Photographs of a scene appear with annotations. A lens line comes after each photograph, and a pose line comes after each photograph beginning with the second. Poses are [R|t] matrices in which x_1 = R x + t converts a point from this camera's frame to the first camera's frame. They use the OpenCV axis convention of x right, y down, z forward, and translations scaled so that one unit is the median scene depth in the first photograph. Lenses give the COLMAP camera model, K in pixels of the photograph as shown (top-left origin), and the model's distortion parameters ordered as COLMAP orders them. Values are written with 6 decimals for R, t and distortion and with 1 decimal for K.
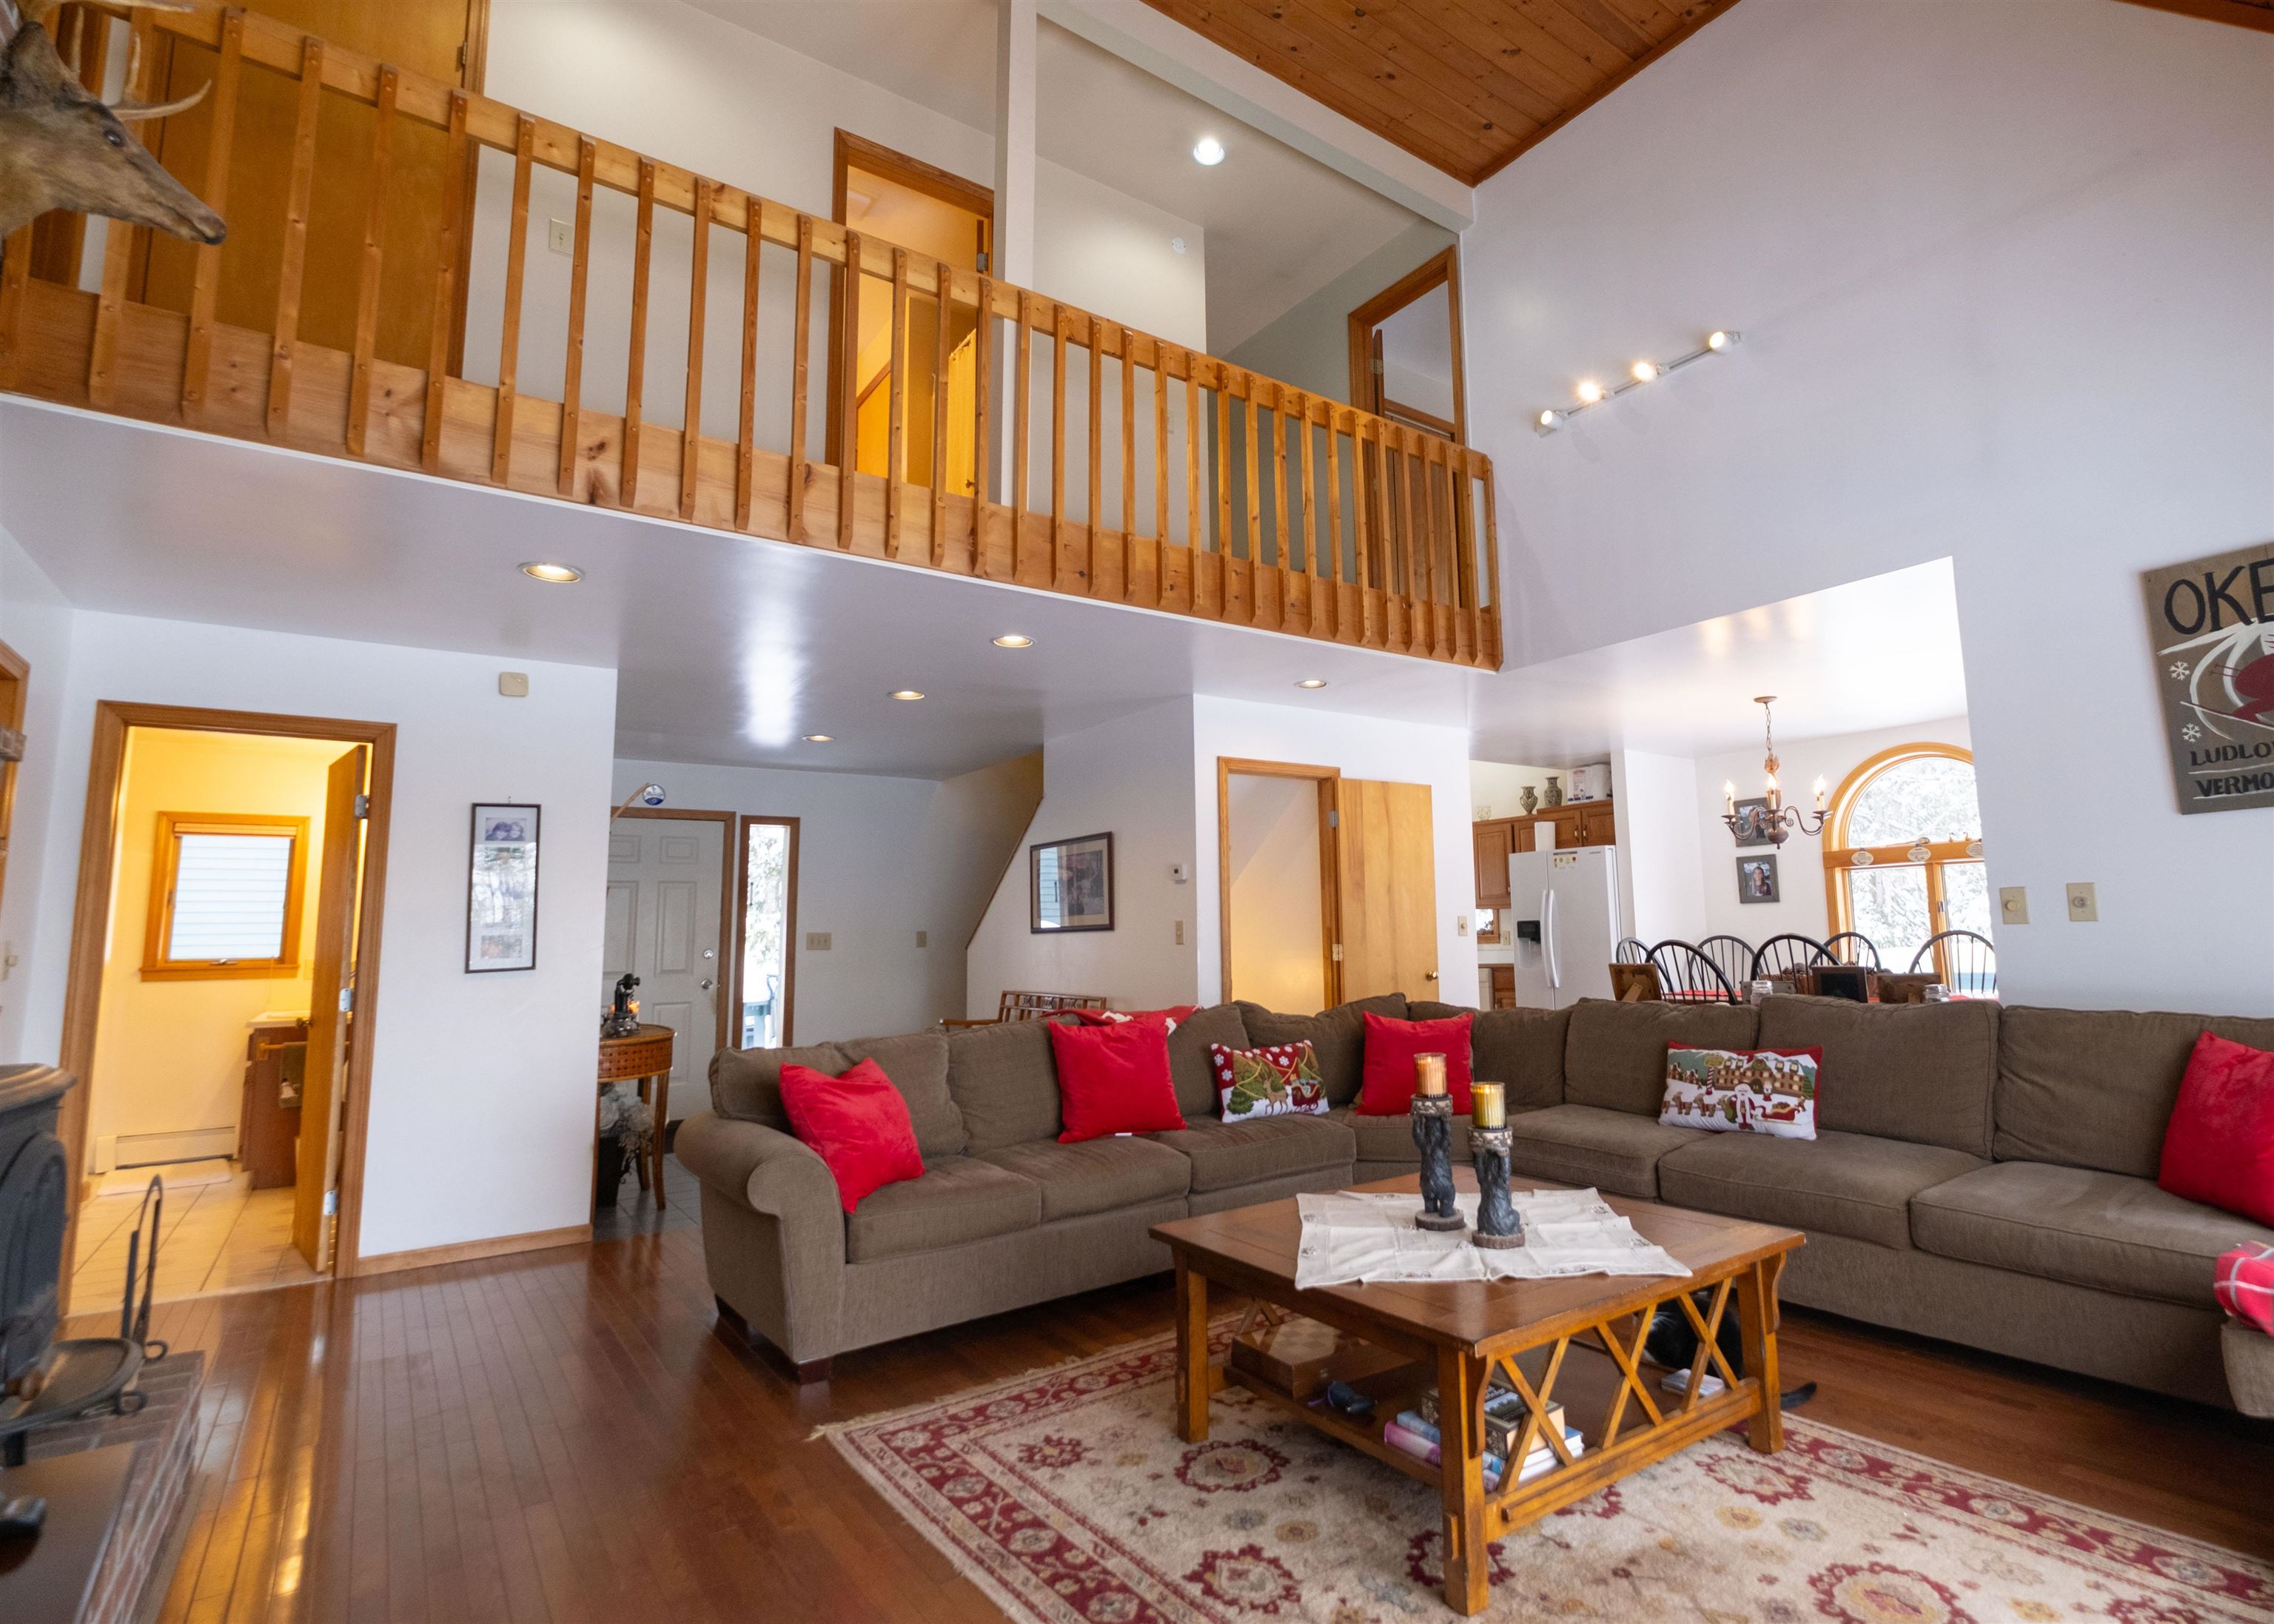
lens RADIAL K [[1121.9, 0, 1272.0], [0, 1121.9, 782.9], [0, 0, 1]] dist [-0.000481, -0.000808]
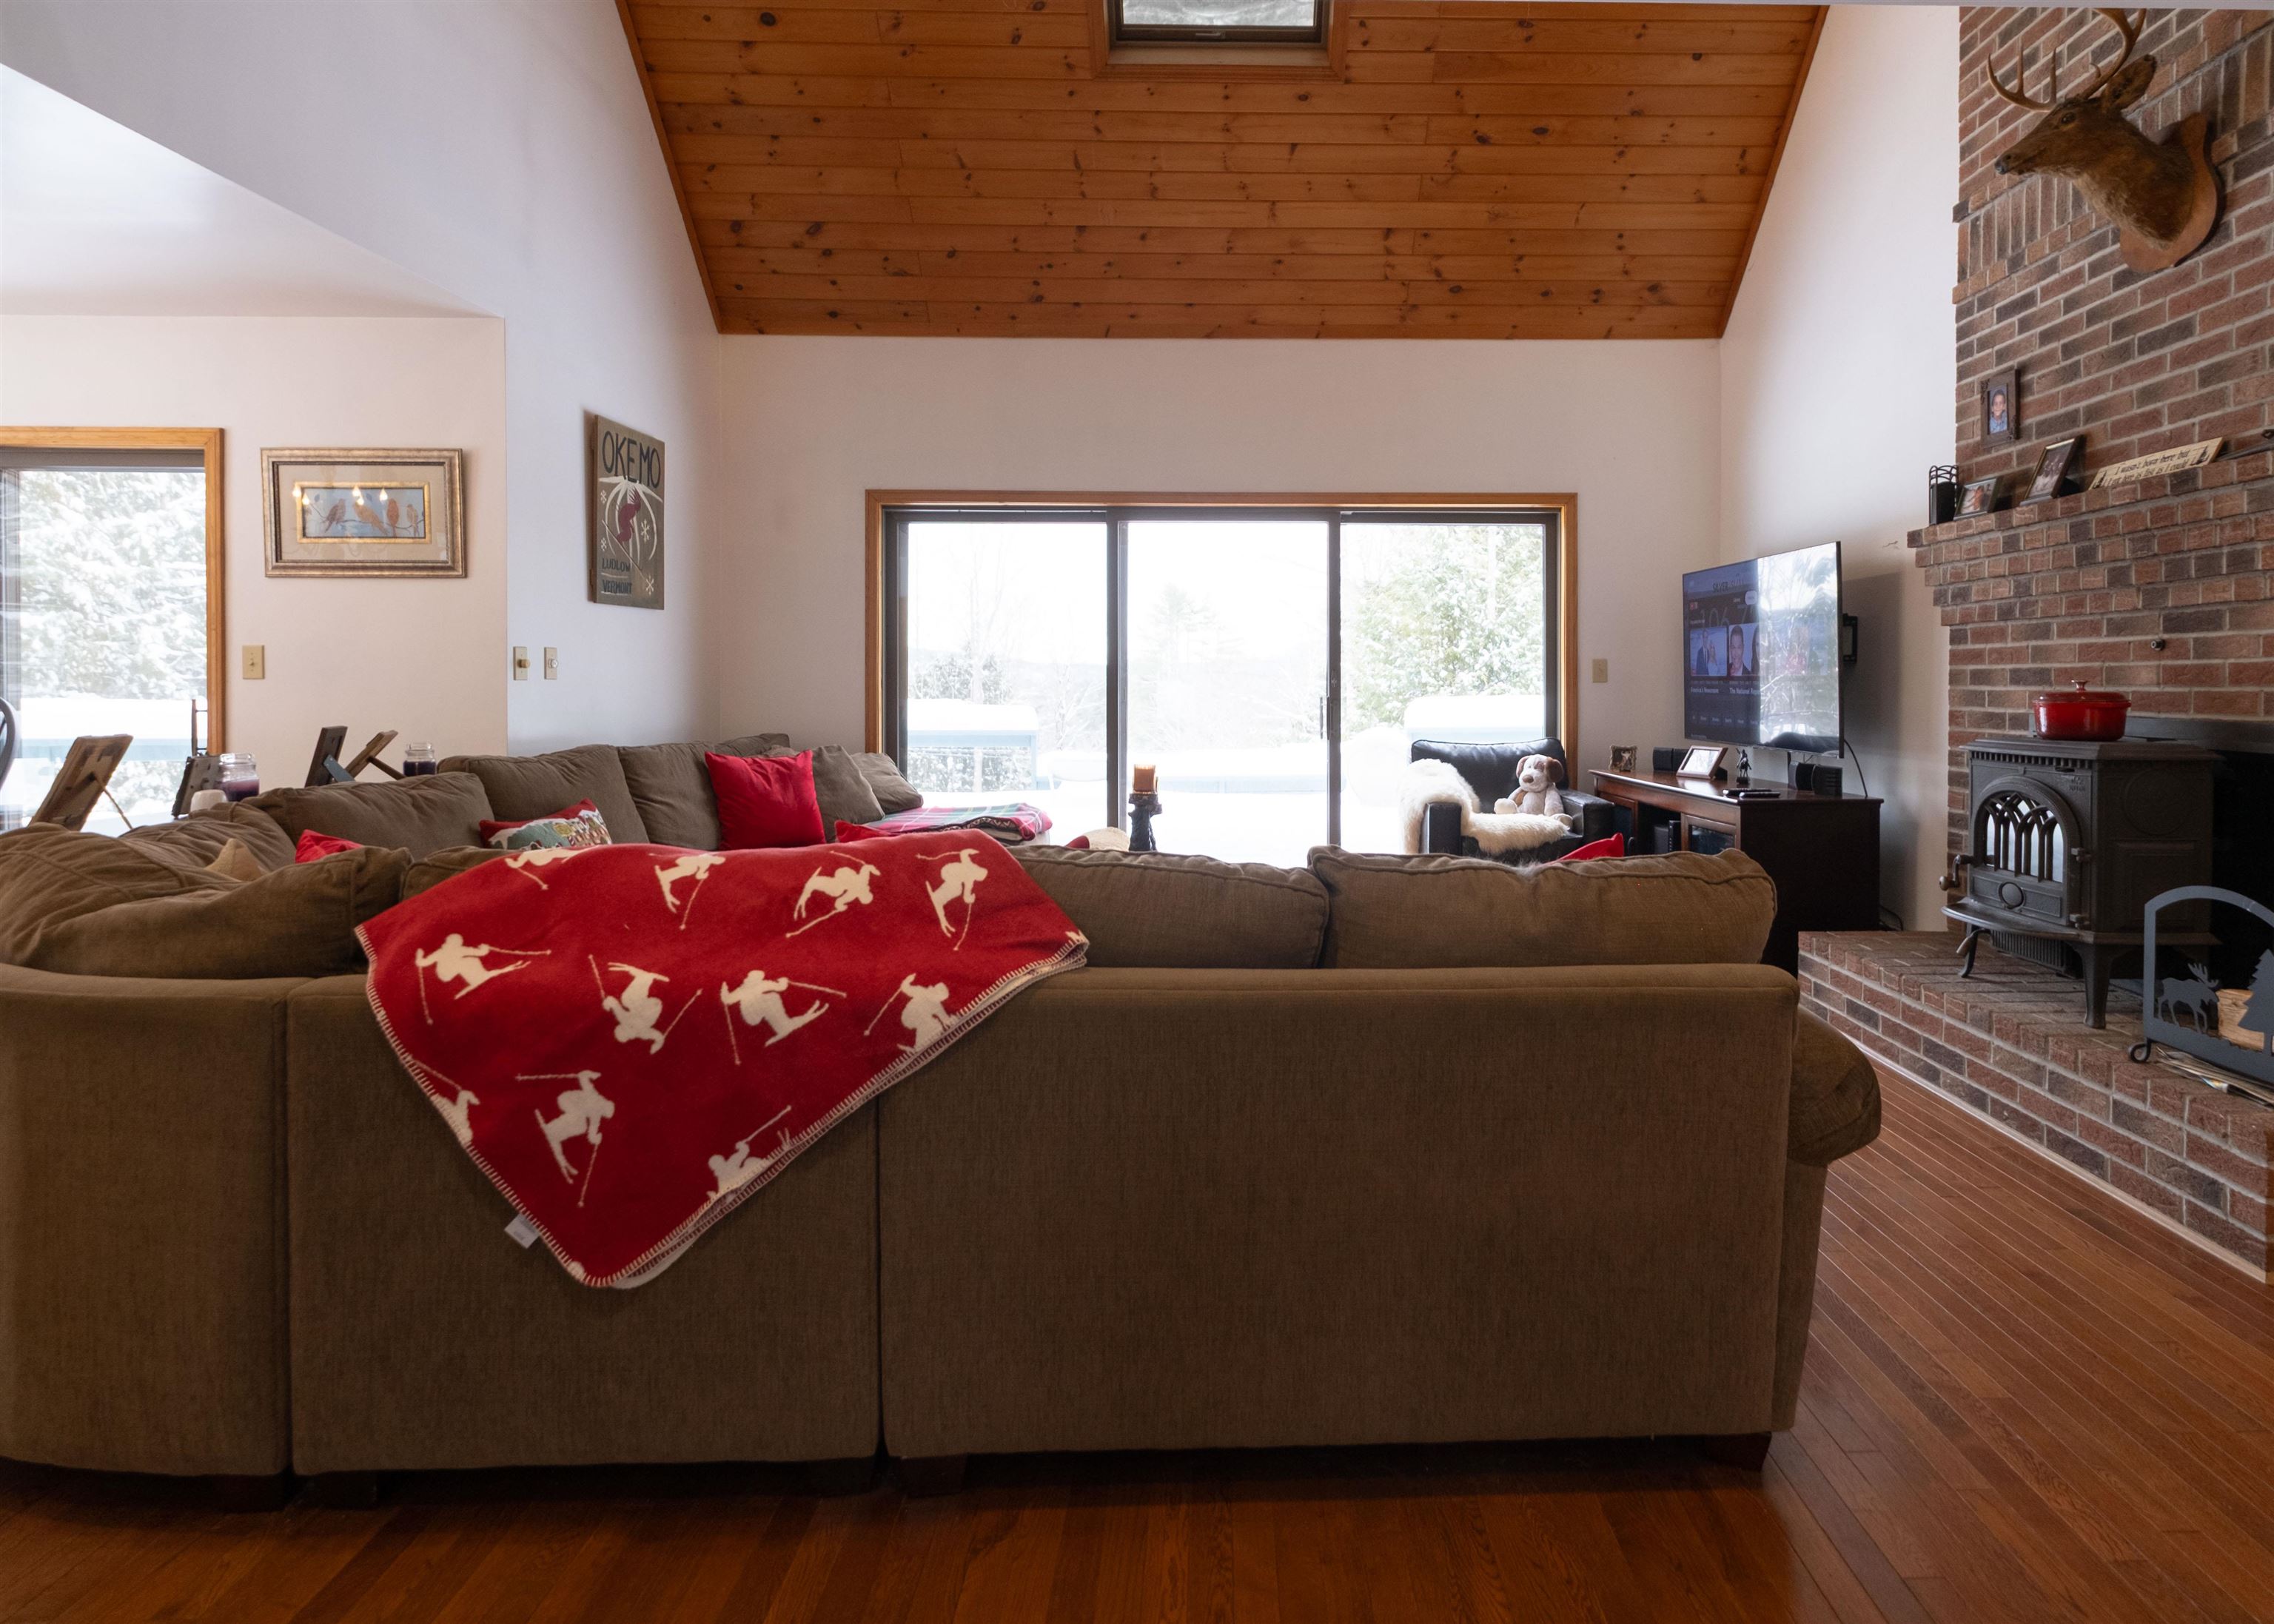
lens RADIAL K [[1270.6, 0, 1241.7], [0, 1270.6, 704.8], [0, 0, 1]] dist [-0.002024, -0.001862]
pose [[-0.803418, 0.011915, 0.595297, -0.561696], [-0.066102, 0.991835, -0.109063, 0.207903], [-0.591735, -0.126973, -0.796070, 1.365981]]
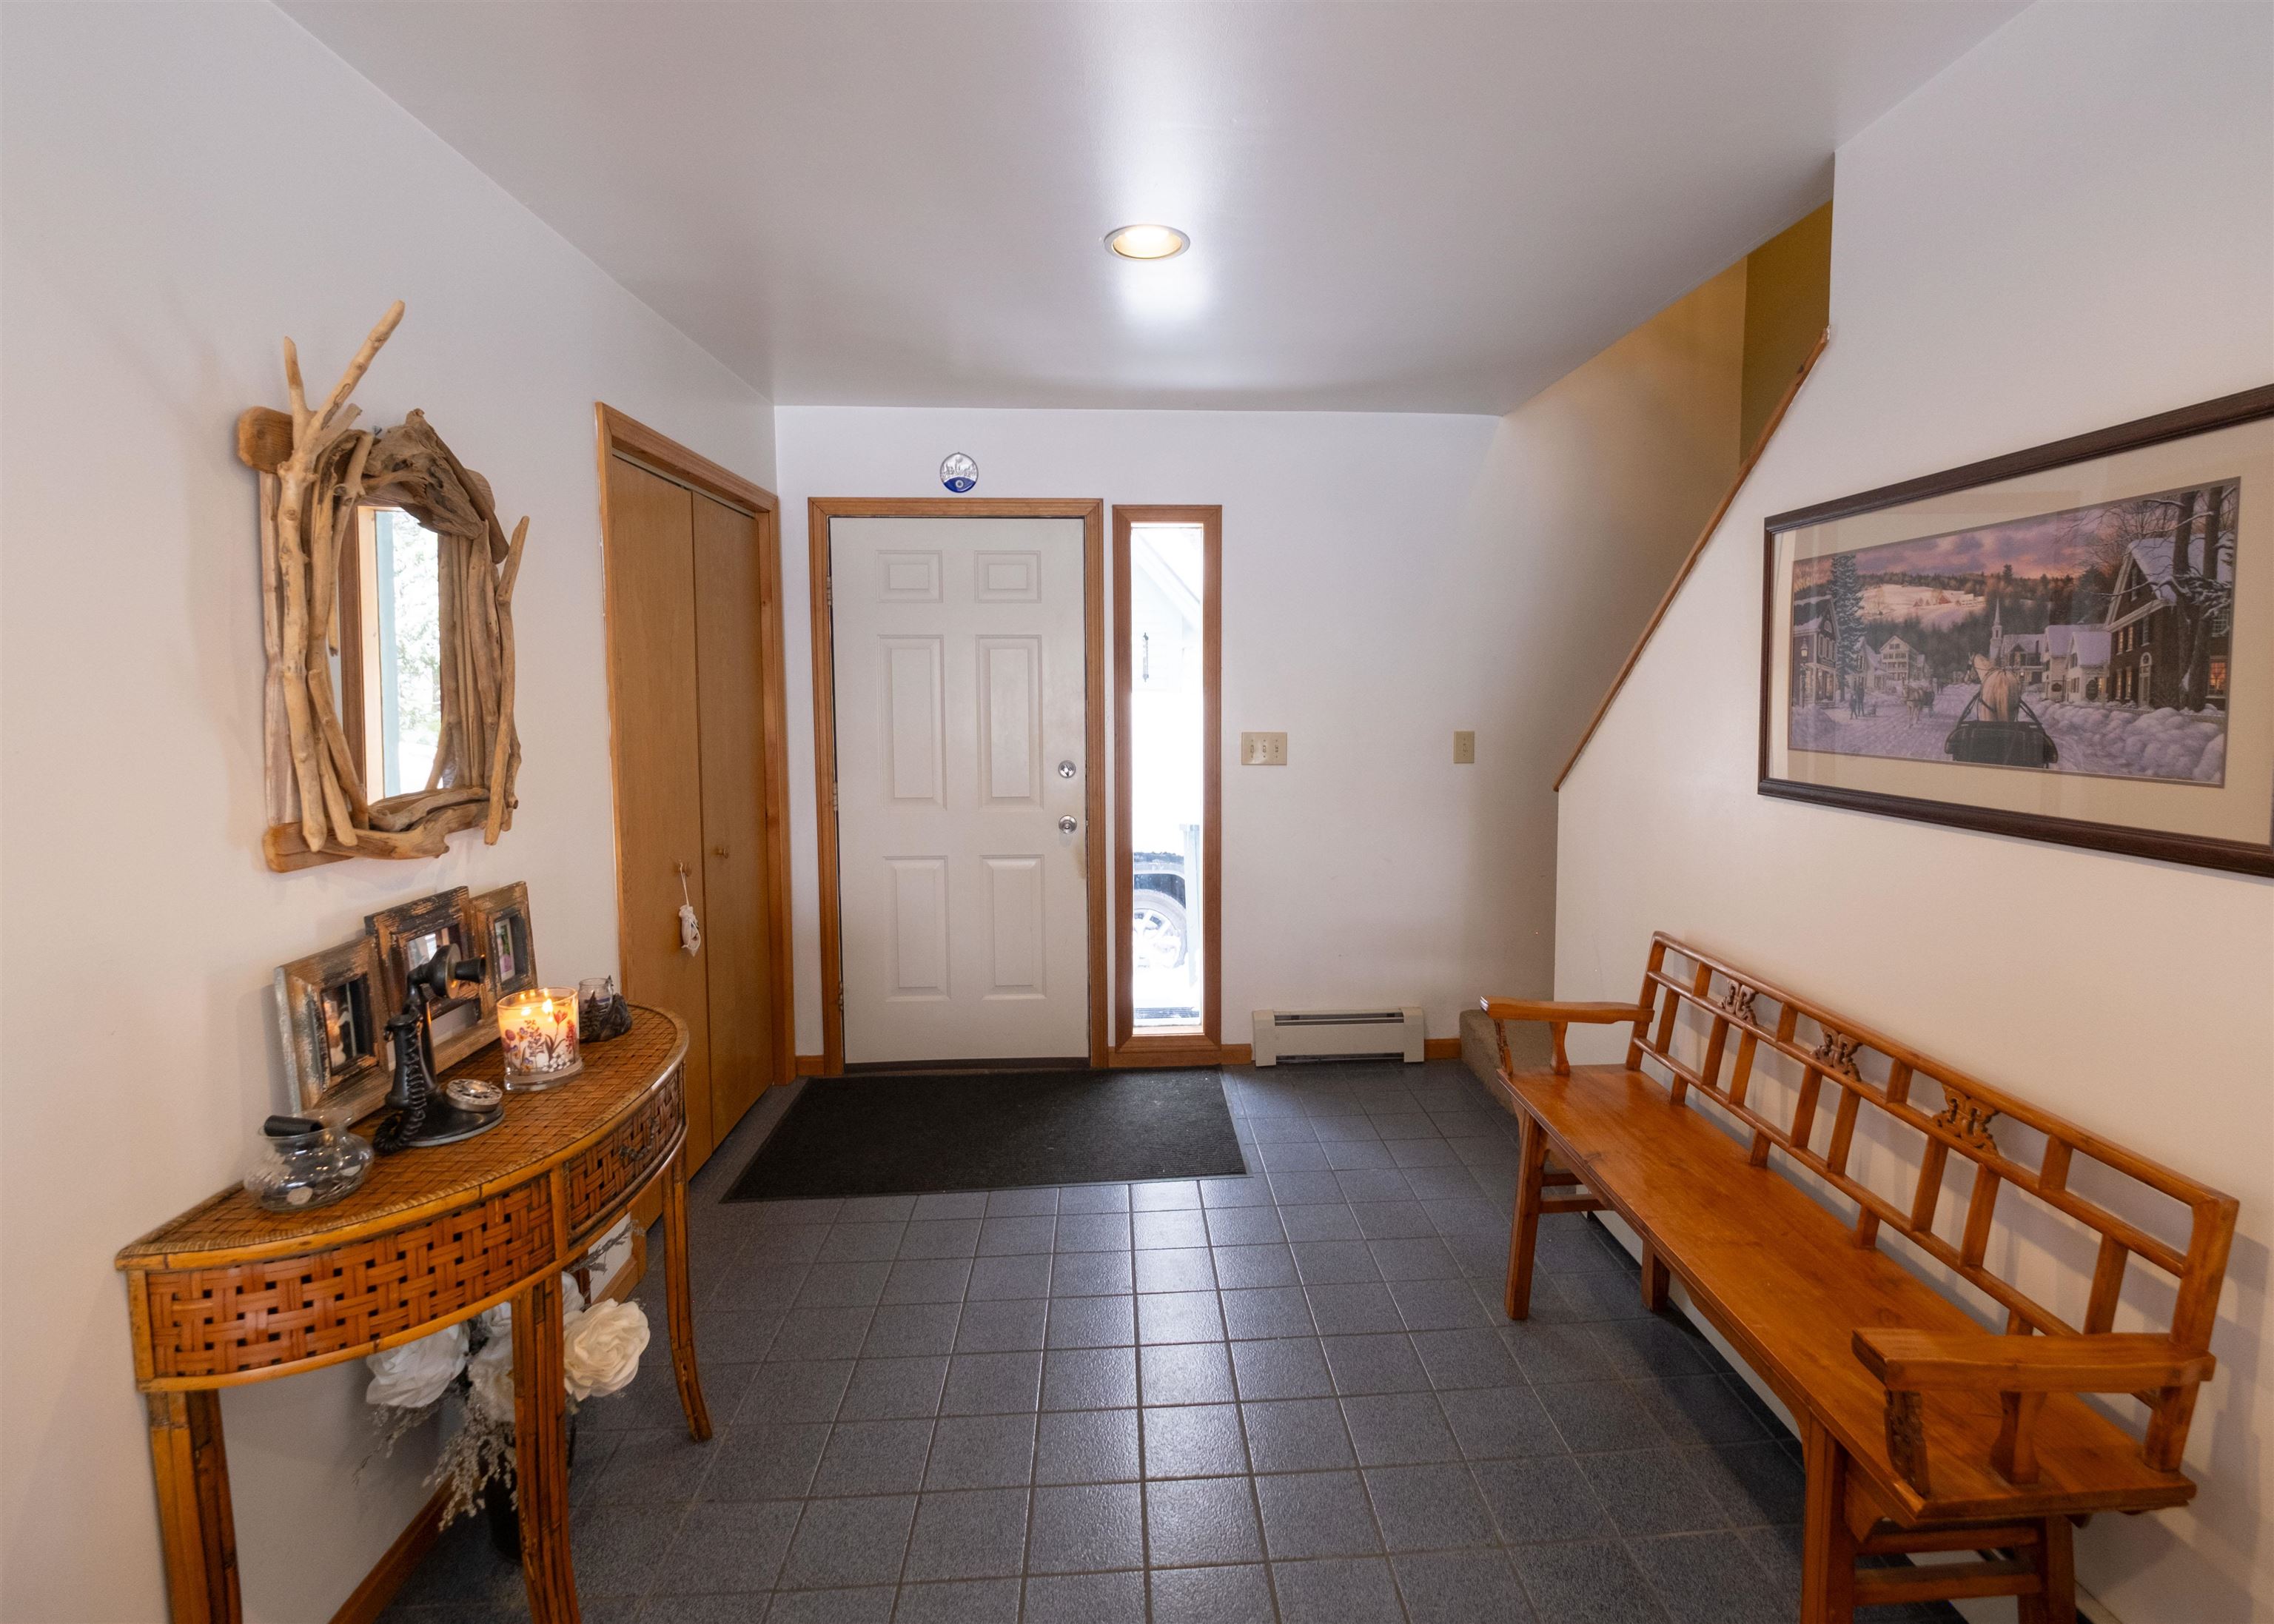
lens RADIAL K [[1121.9, 0, 1187.3], [0, 1121.9, 779.1], [0, 0, 1]] dist [-0.000481, -0.000808]
pose [[0.833290, 0.061774, -0.549375, -0.298127], [0.061563, 0.977188, 0.203258, 0.094476], [0.549398, -0.203194, 0.810478, 1.112734]]
